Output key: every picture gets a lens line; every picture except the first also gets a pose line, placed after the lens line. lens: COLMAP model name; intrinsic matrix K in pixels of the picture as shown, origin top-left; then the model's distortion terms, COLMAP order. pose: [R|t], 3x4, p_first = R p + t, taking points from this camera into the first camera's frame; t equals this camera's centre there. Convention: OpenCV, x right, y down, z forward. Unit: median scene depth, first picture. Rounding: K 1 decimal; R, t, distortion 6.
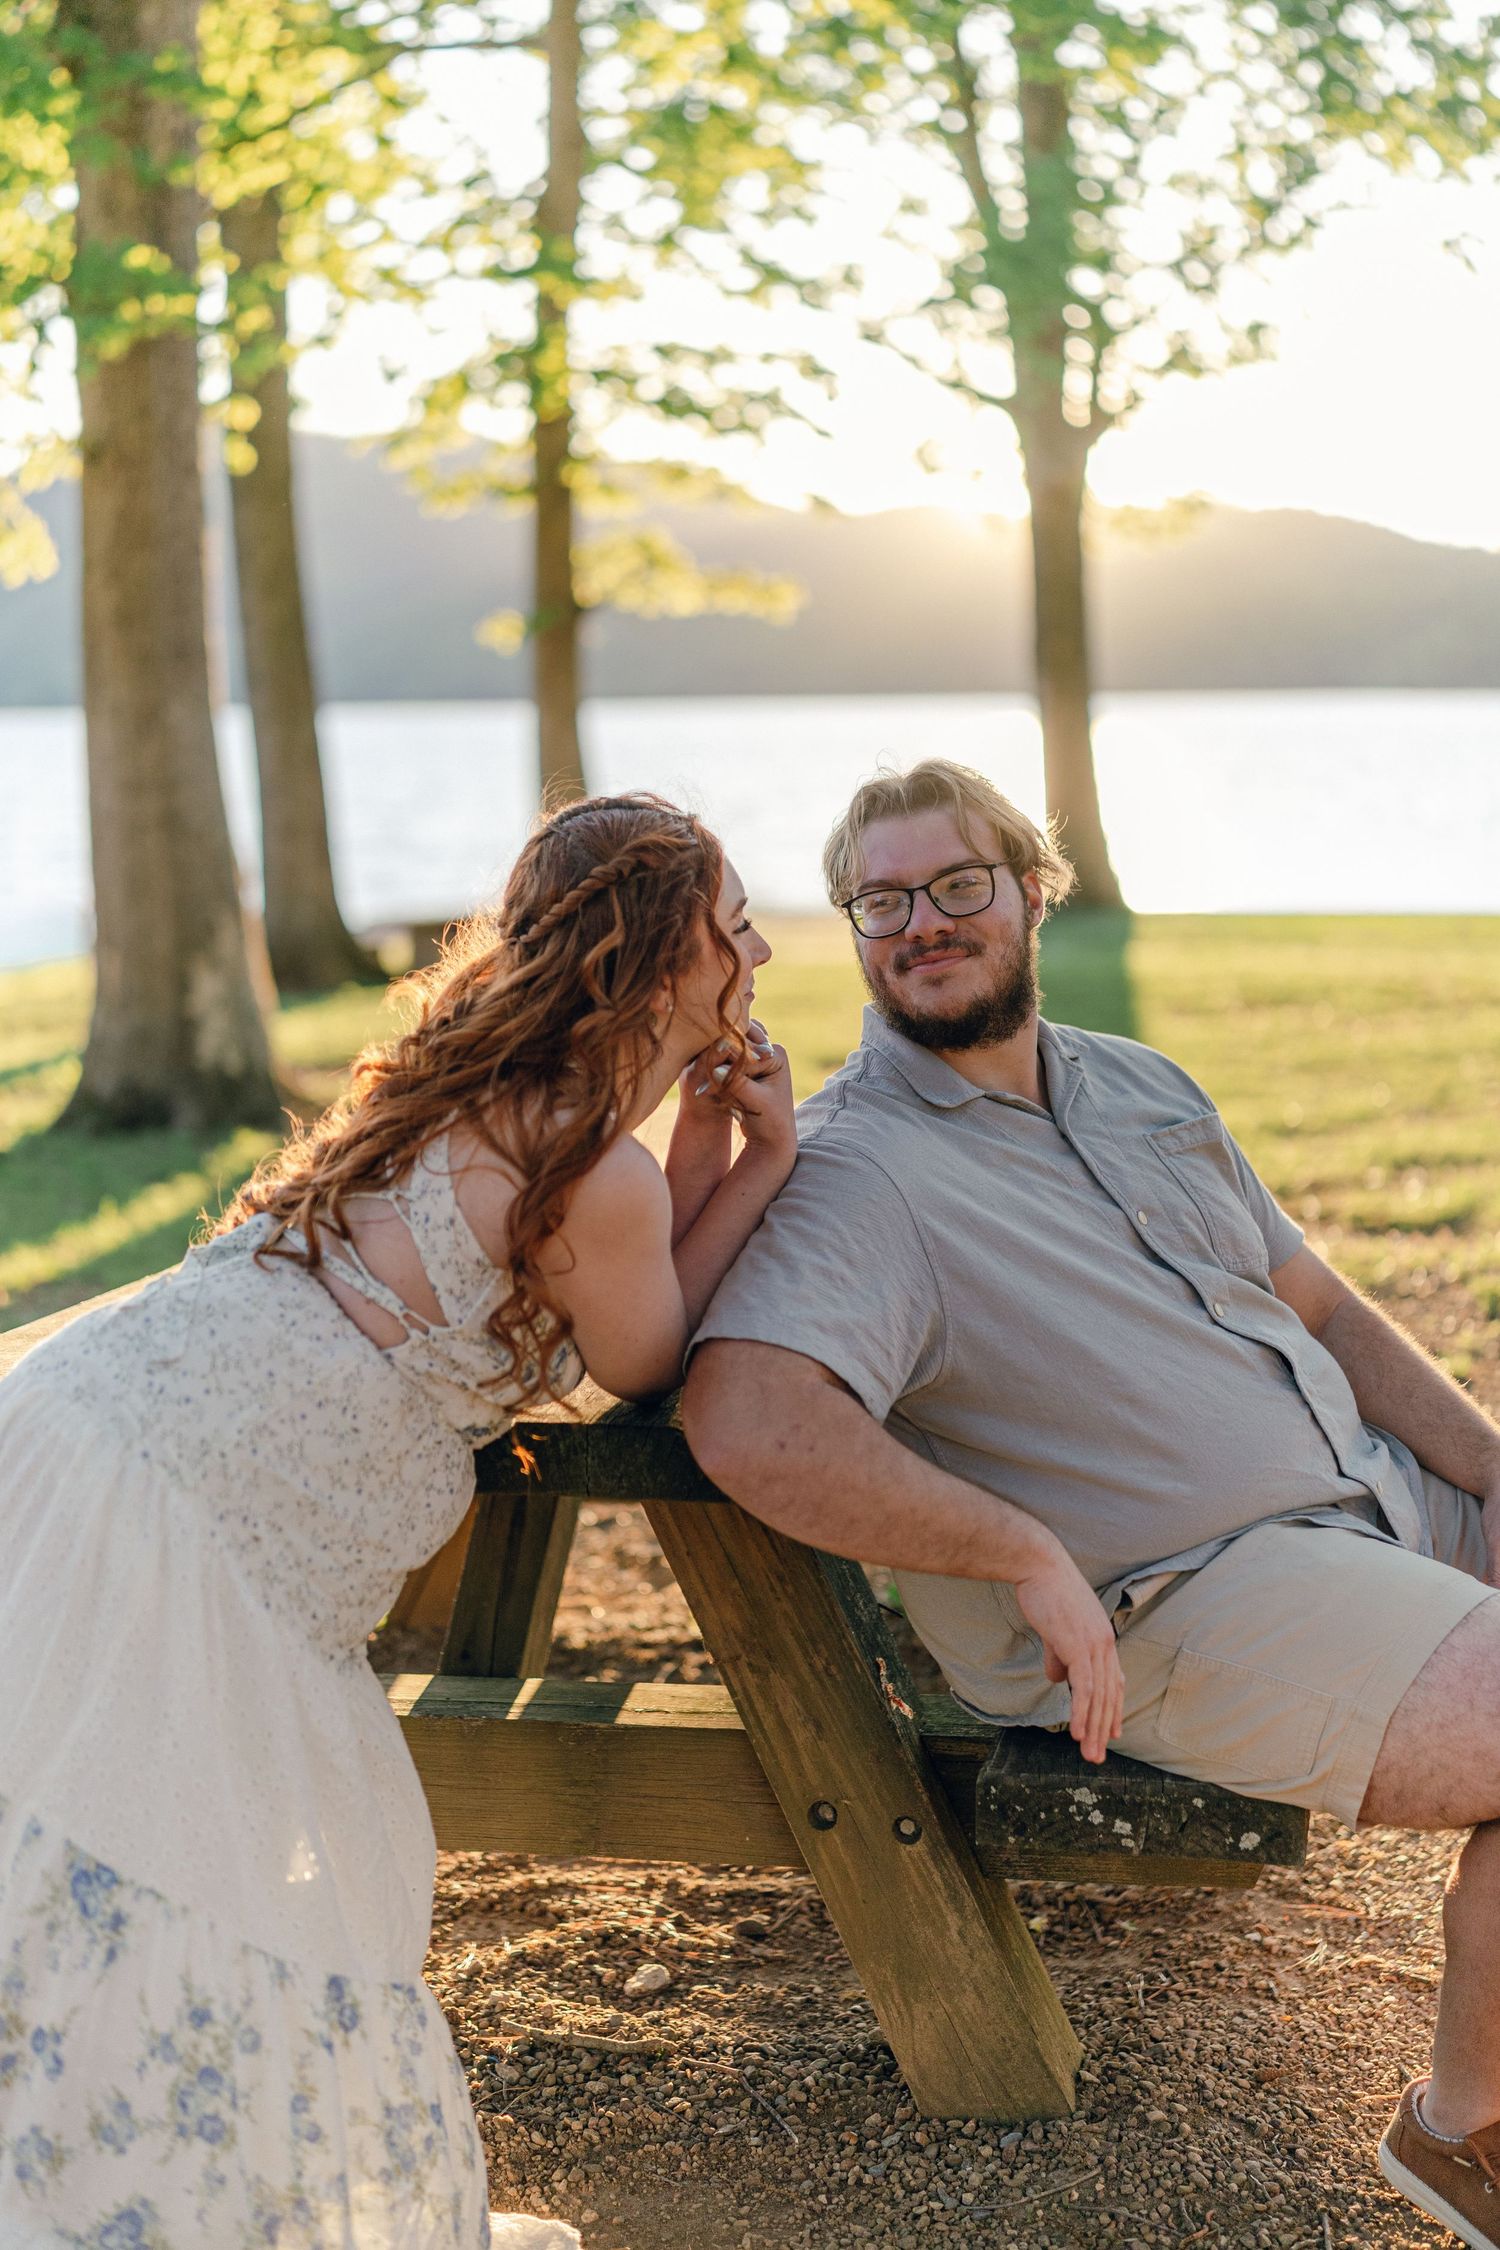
lens RADIAL K [[3331.5, 0, 750.0], [0, 3331.5, 976.6], [0, 0, 1]] dist [0.016022, 0.007086]
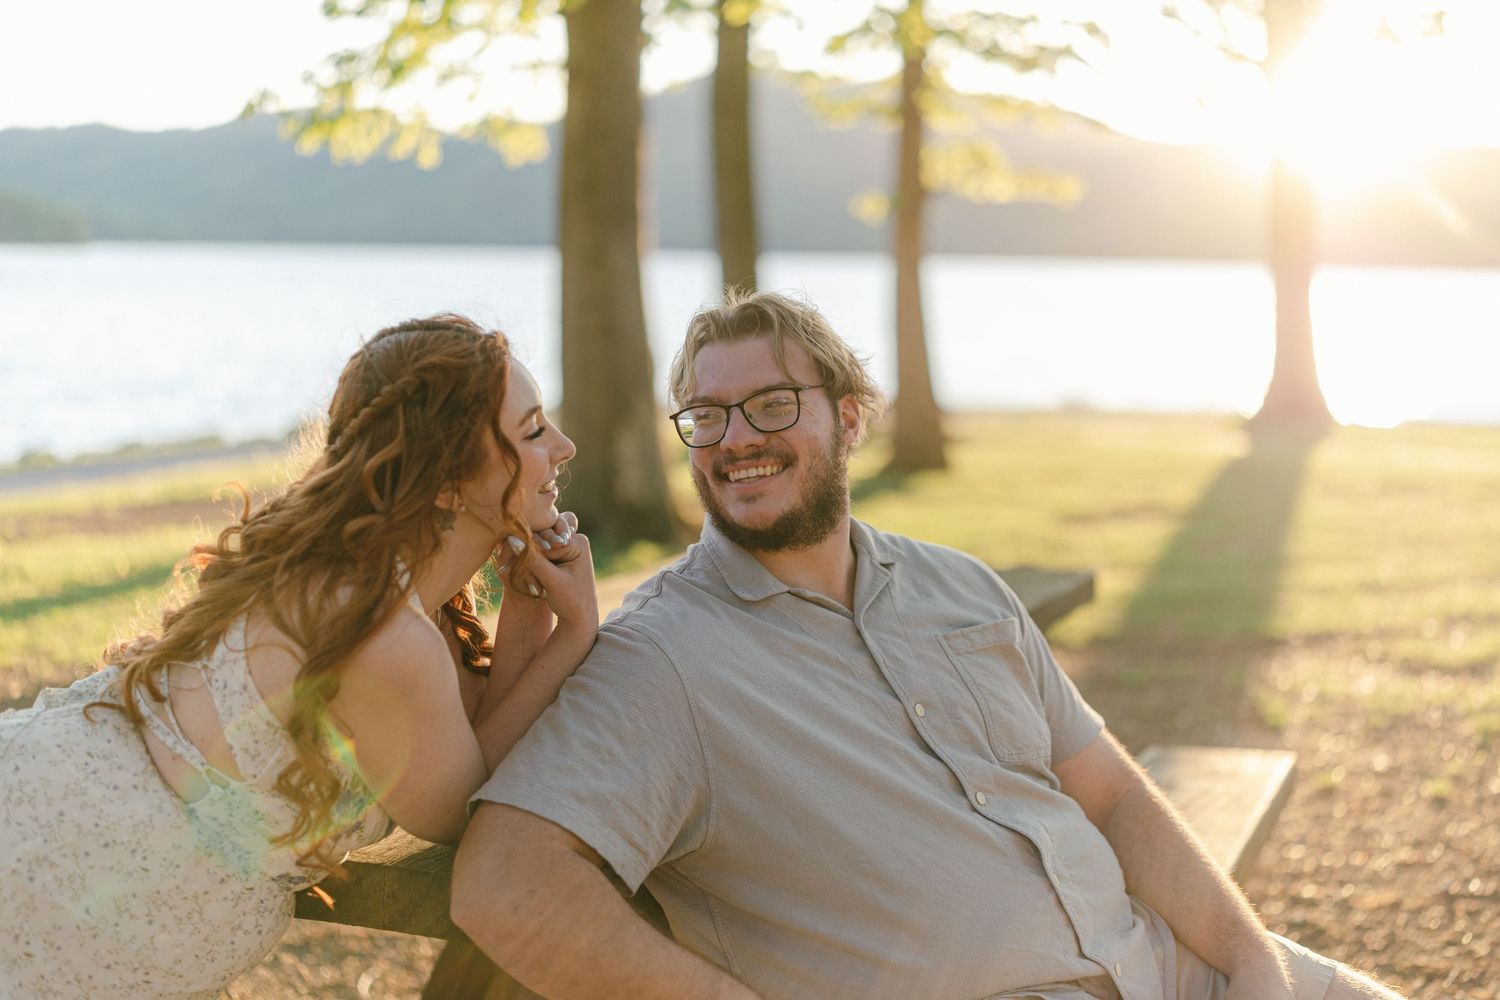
lens RADIAL K [[2221.0, 0, 750.0], [0, 2221.0, 500.0], [0, 0, 1]] dist [0.016022, 0.007086]
pose [[0.987855, 0.055671, -0.145061, 0.165712], [-0.051904, 0.998213, 0.029625, -0.017098], [0.146451, -0.021736, 0.988979, 0.256765]]
